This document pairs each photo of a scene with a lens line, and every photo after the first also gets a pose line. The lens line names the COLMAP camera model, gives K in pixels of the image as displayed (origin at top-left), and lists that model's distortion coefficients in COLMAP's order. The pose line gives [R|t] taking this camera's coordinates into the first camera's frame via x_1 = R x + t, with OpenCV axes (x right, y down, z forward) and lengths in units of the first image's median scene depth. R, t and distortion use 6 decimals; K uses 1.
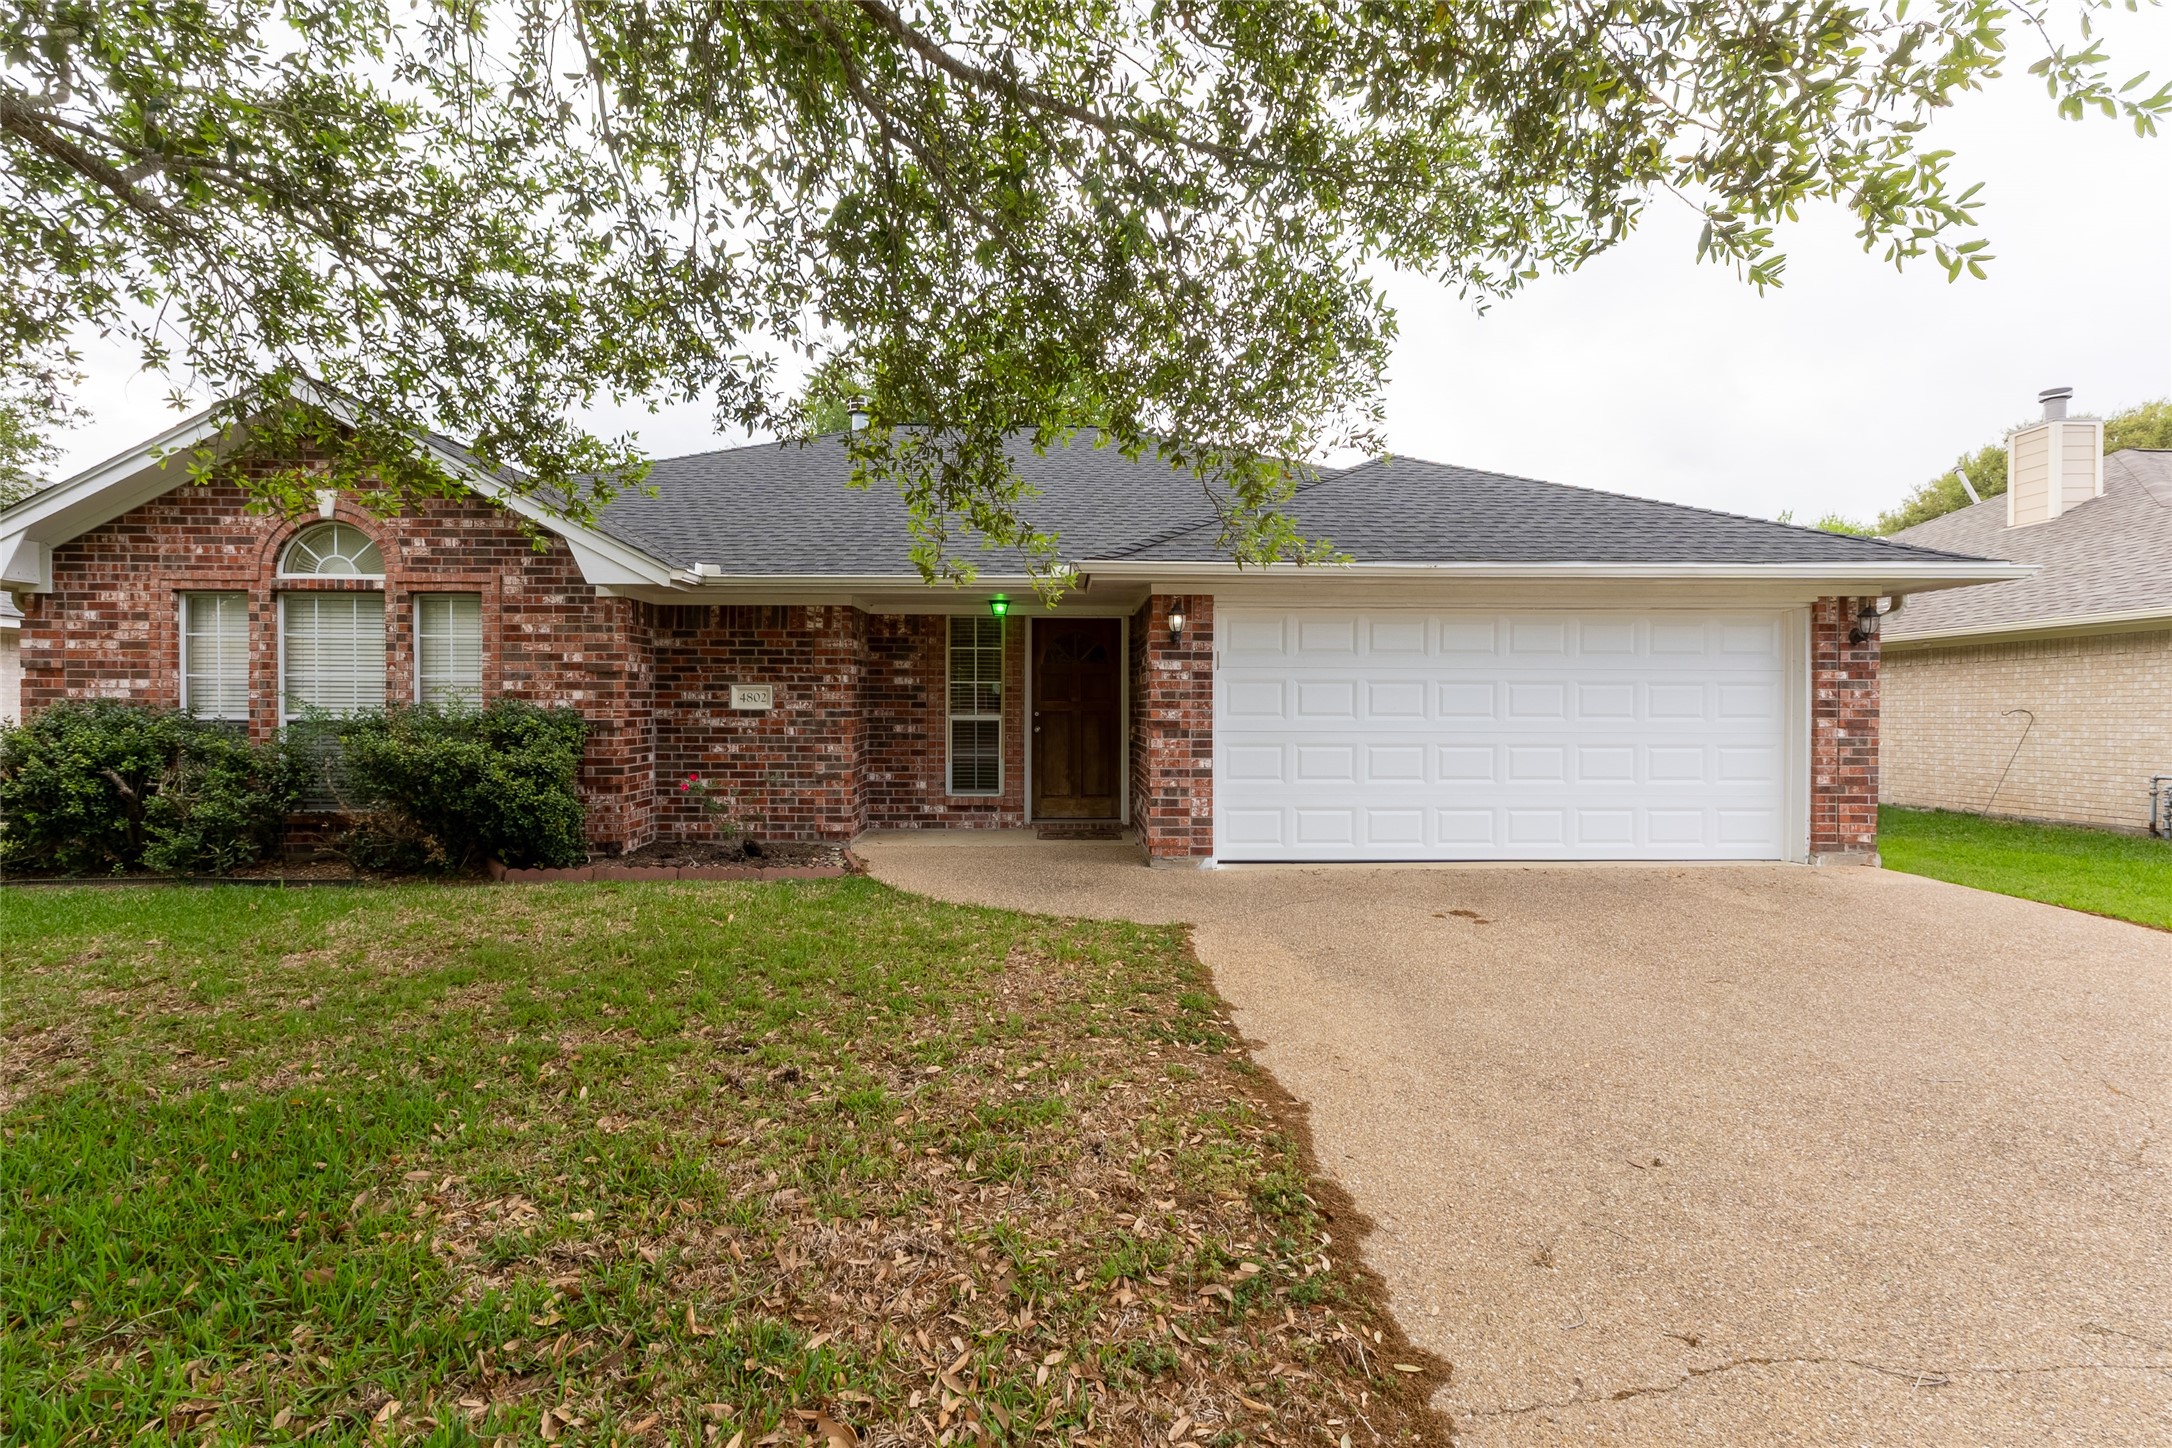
lens RADIAL K [[926.1, 0, 1073.1], [0, 926.1, 711.4], [0, 0, 1]] dist [0.005351, 0.000272]
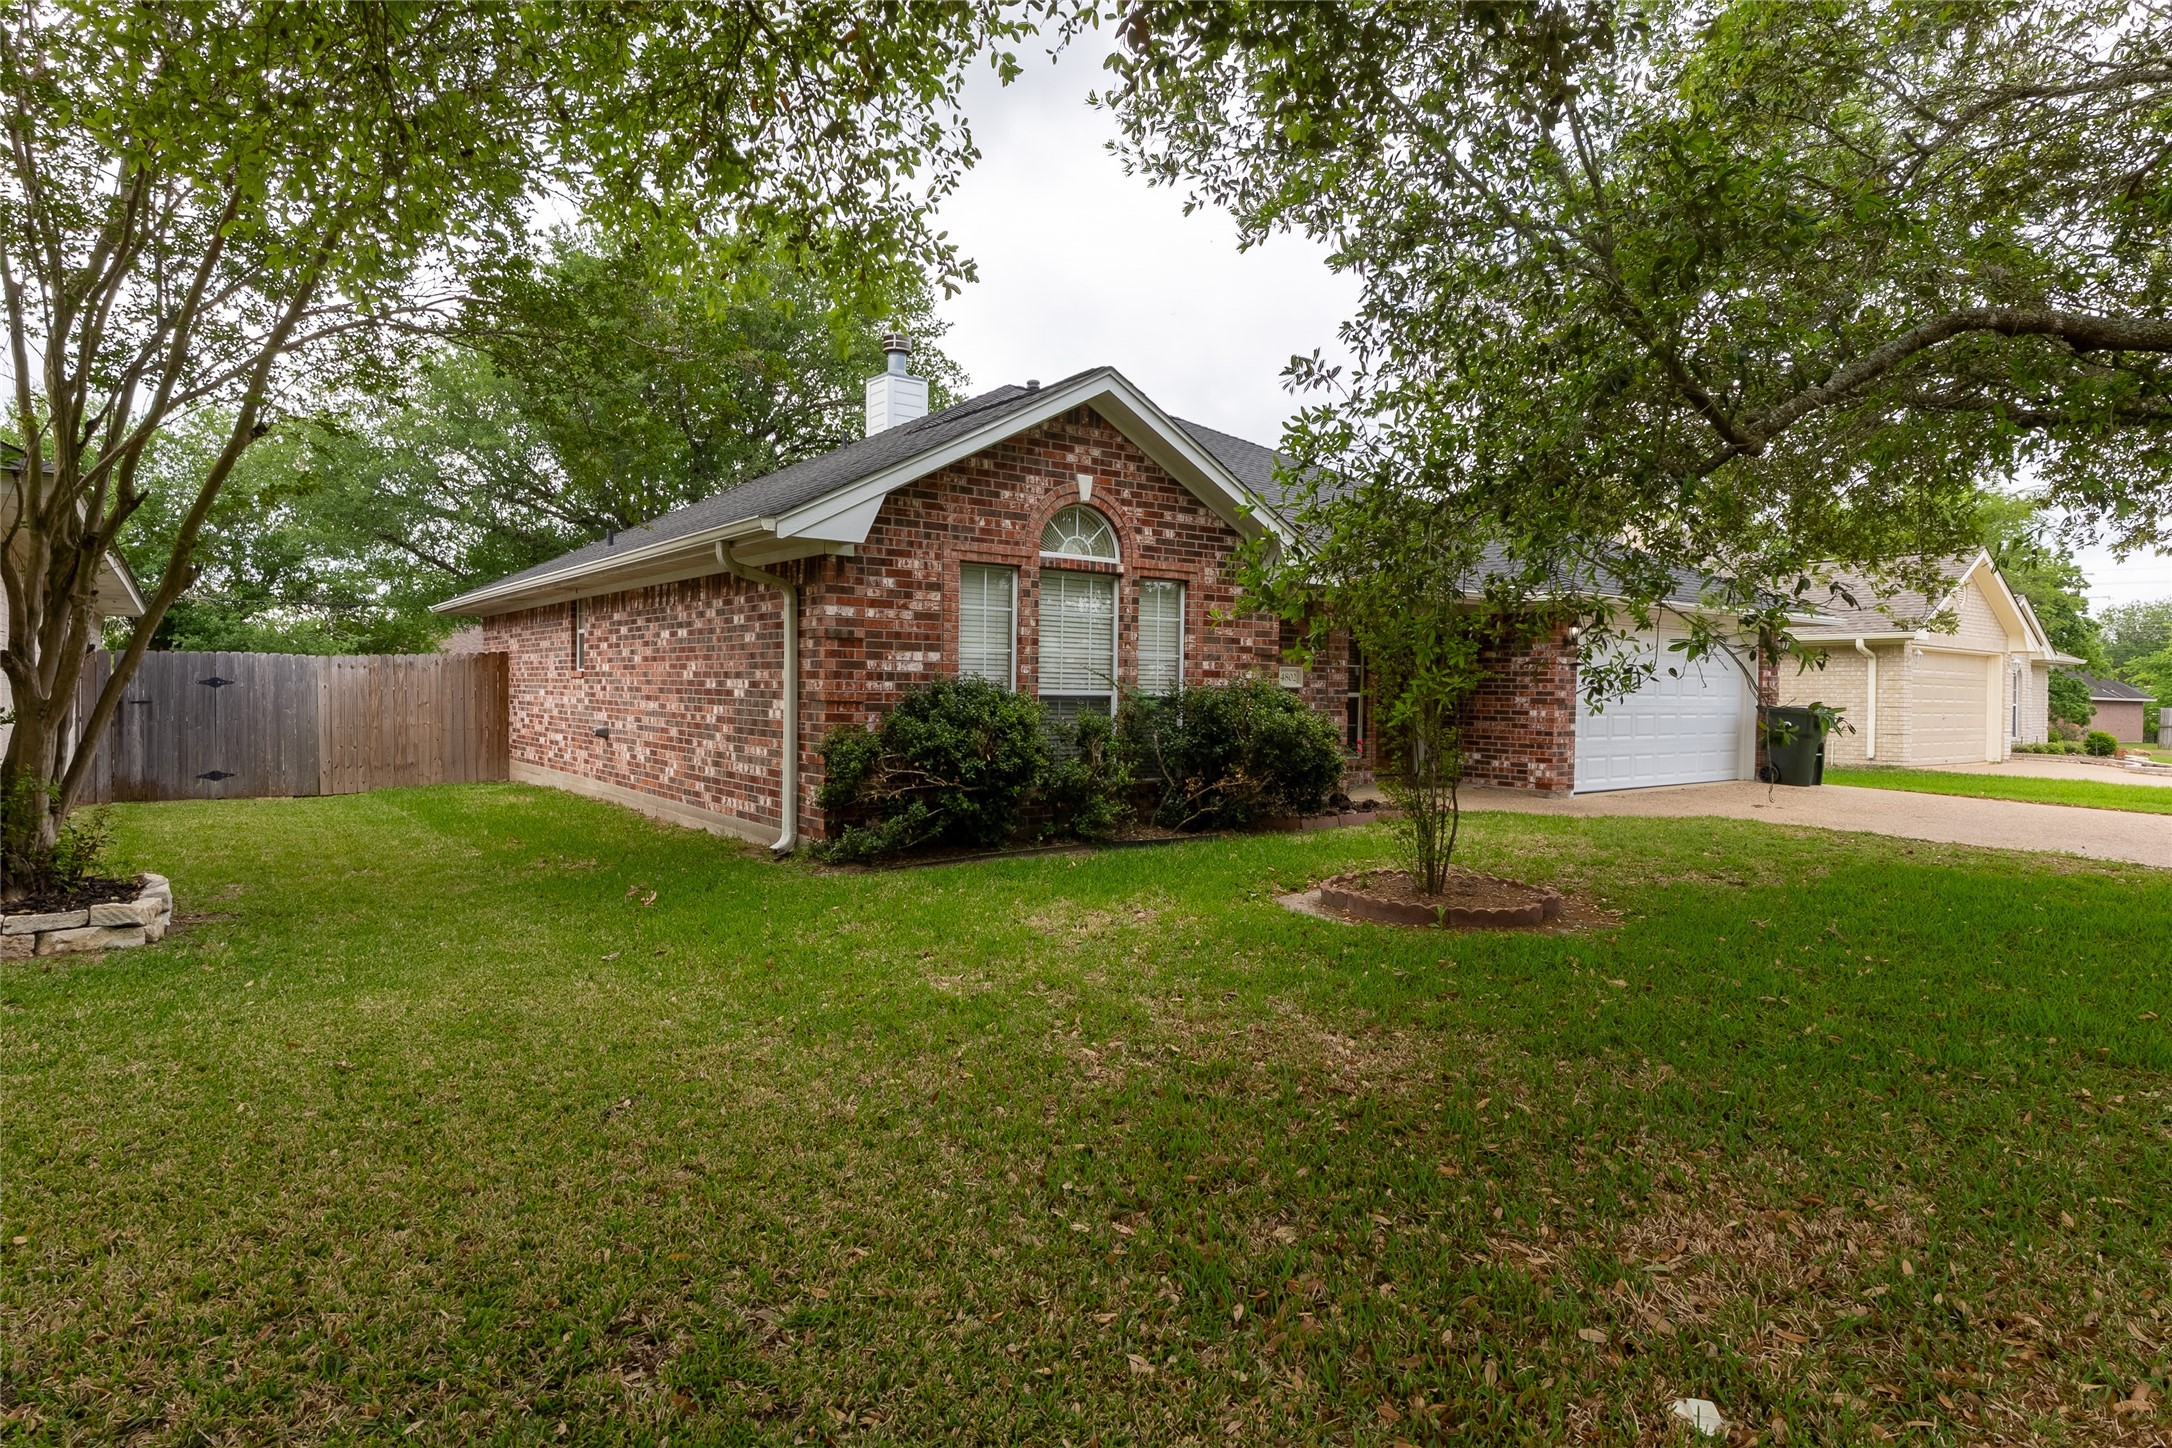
lens RADIAL K [[1182.4, 0, 1070.8], [0, 1182.4, 706.7], [0, 0, 1]] dist [-0.008017, 0.000502]
pose [[0.814751, -0.001940, 0.579808, -1.593314], [-0.008027, 0.999861, 0.014626, 0.002650], [-0.579755, -0.016571, 0.814622, -0.076116]]
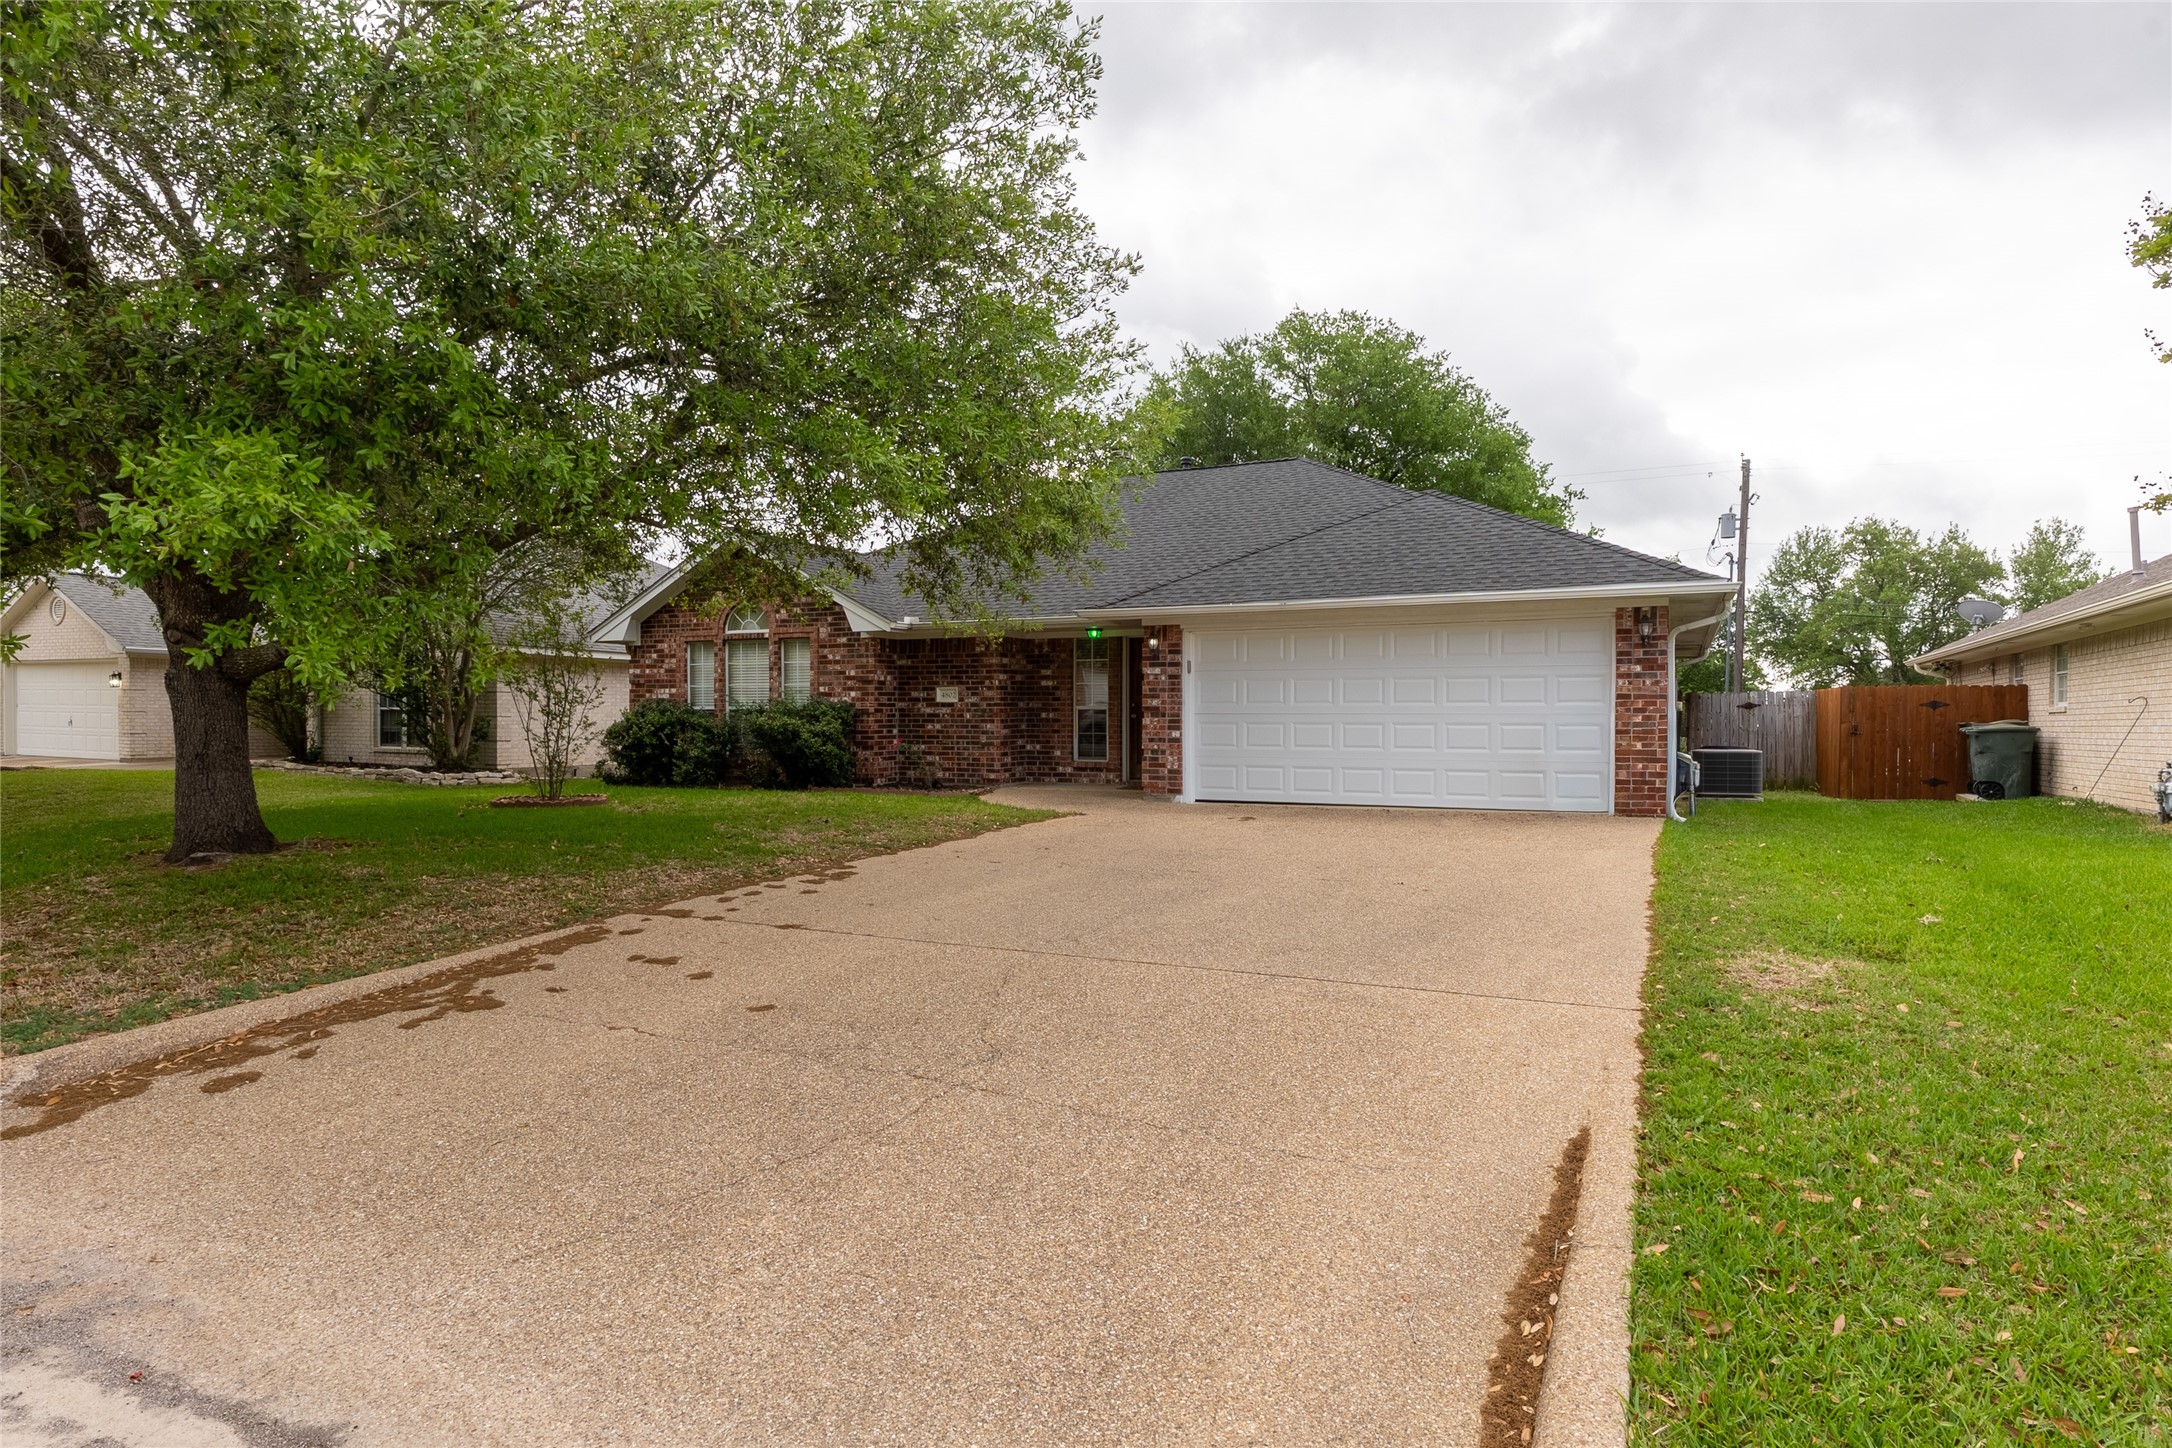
lens RADIAL K [[1182.4, 0, 1079.0], [0, 1182.4, 735.9], [0, 0, 1]] dist [-0.008017, 0.000502]
pose [[0.889195, 0.005416, -0.457496, 0.885562], [-0.000579, 0.999942, 0.010712, 0.037799], [0.457527, -0.009260, 0.889147, -0.809645]]
